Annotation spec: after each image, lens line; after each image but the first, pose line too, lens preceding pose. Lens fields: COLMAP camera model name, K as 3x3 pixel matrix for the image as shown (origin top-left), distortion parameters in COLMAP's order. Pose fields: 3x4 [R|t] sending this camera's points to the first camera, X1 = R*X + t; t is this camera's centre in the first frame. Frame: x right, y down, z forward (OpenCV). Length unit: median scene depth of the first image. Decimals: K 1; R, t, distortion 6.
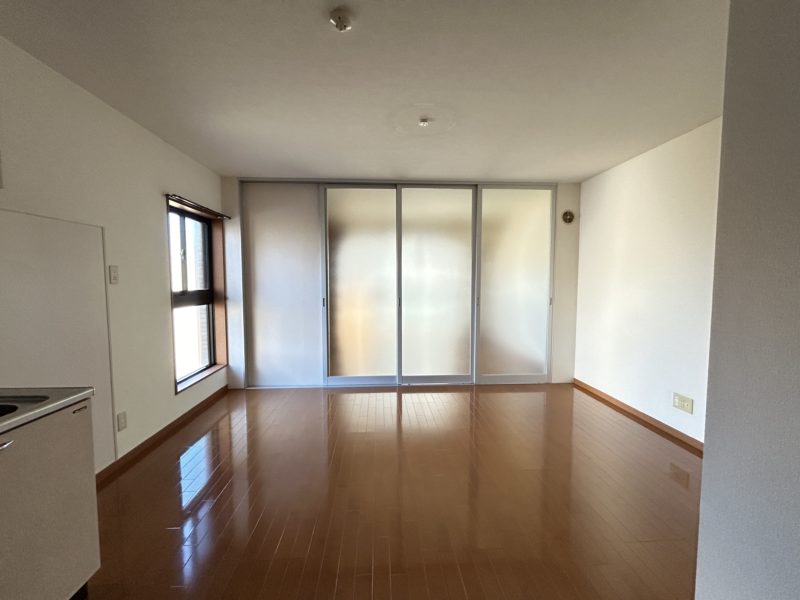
lens RADIAL K [[324.8, 0, 401.5], [0, 324.8, 299.7], [0, 0, 1]] dist [-0.000790, -0.000261]
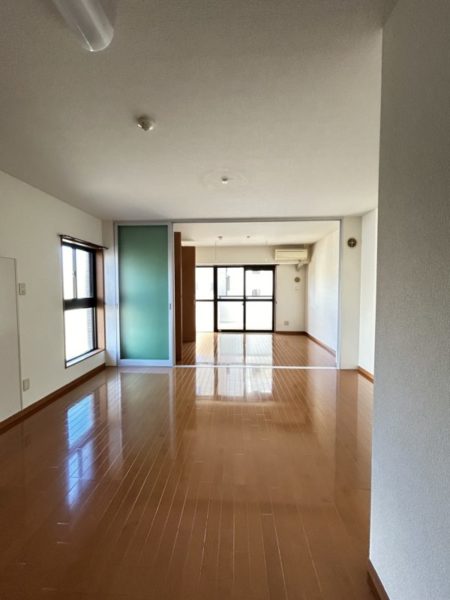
lens RADIAL K [[243.6, 0, 226.8], [0, 243.6, 299.1], [0, 0, 1]] dist [-0.000790, -0.000261]
pose [[0.994472, 0.003092, -0.104953, 0.124292], [-0.004558, 0.999895, -0.013739, -0.011139], [0.104900, 0.014142, 0.994382, -0.031014]]
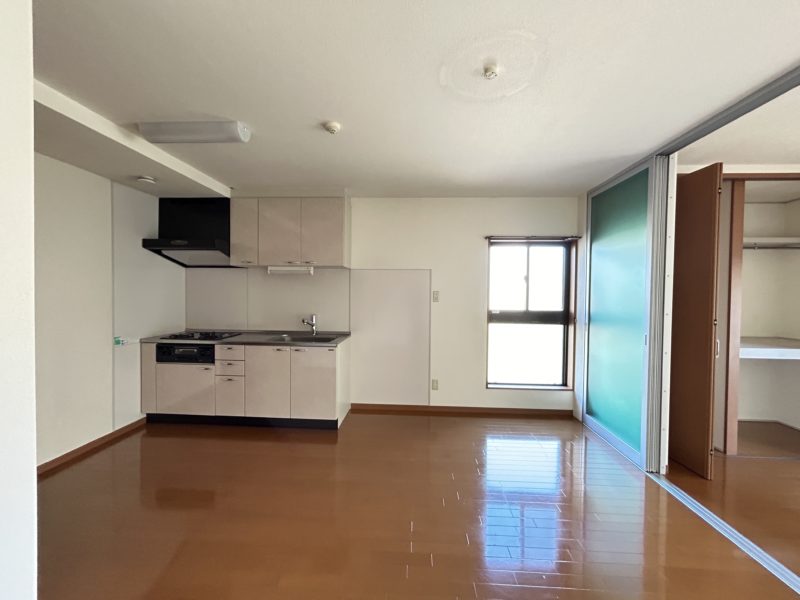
lens RADIAL K [[324.8, 0, 401.5], [0, 324.8, 299.7], [0, 0, 1]] dist [-0.000790, -0.000261]
pose [[-0.110961, 0.034483, -0.993226, 0.489718], [-0.074069, 0.996331, 0.042865, -0.072646], [0.991061, 0.078324, -0.108000, 0.606945]]
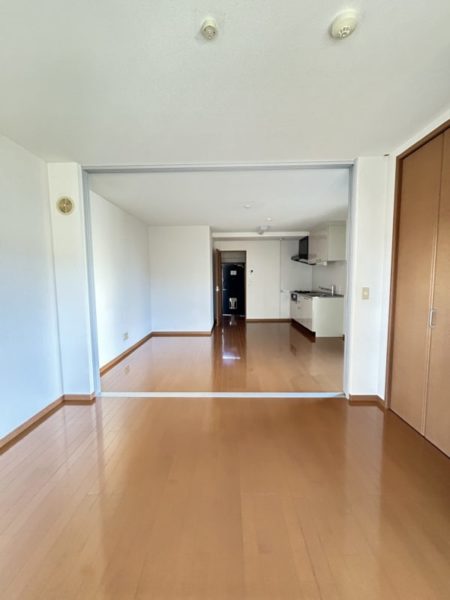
lens RADIAL K [[240.0, 0, 225.0], [0, 240.0, 300.0], [0, 0, 1]] dist [0.001429, 0.000108]
pose [[-0.997223, 0.003797, 0.074382, 0.066839], [0.015464, 0.987492, 0.156906, -0.116805], [-0.072856, 0.157621, -0.984808, 1.749122]]
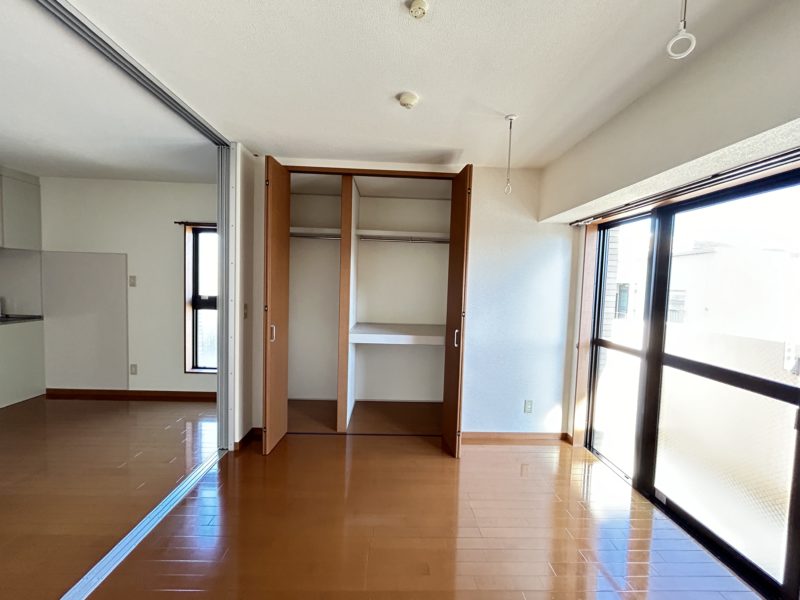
lens RADIAL K [[316.3, 0, 399.5], [0, 316.3, 296.6], [0, 0, 1]] dist [-0.000672, -0.000157]
pose [[-0.029129, 0.042916, -0.998654, 0.433784], [-0.095547, 0.994384, 0.045519, -0.124226], [0.994999, 0.096745, -0.024865, 1.466410]]
